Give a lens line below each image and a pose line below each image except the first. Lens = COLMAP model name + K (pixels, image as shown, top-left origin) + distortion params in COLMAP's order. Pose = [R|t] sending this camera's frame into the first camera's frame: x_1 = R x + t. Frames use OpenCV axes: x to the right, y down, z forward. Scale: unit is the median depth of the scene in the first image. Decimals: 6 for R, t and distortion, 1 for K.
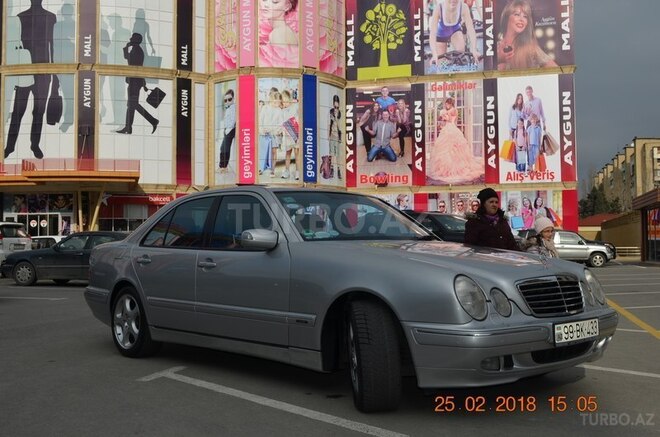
lens RADIAL K [[722.1, 0, 329.2], [0, 722.1, 220.0], [0, 0, 1]] dist [-0.015963, 0.000000]
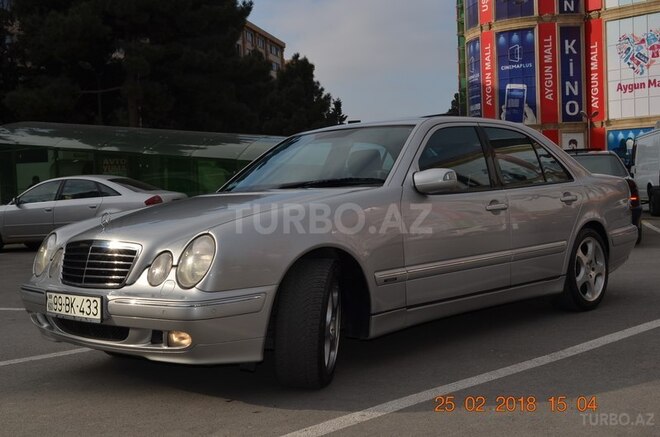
lens RADIAL K [[861.3, 0, 330.6], [0, 861.3, 213.6], [0, 0, 1]] dist [0.002740, 0.000000]
pose [[0.044208, 0.038042, -0.998298, 0.125233], [0.073439, 0.996447, 0.041223, 0.002219], [0.996319, -0.075136, 0.041258, 0.115453]]
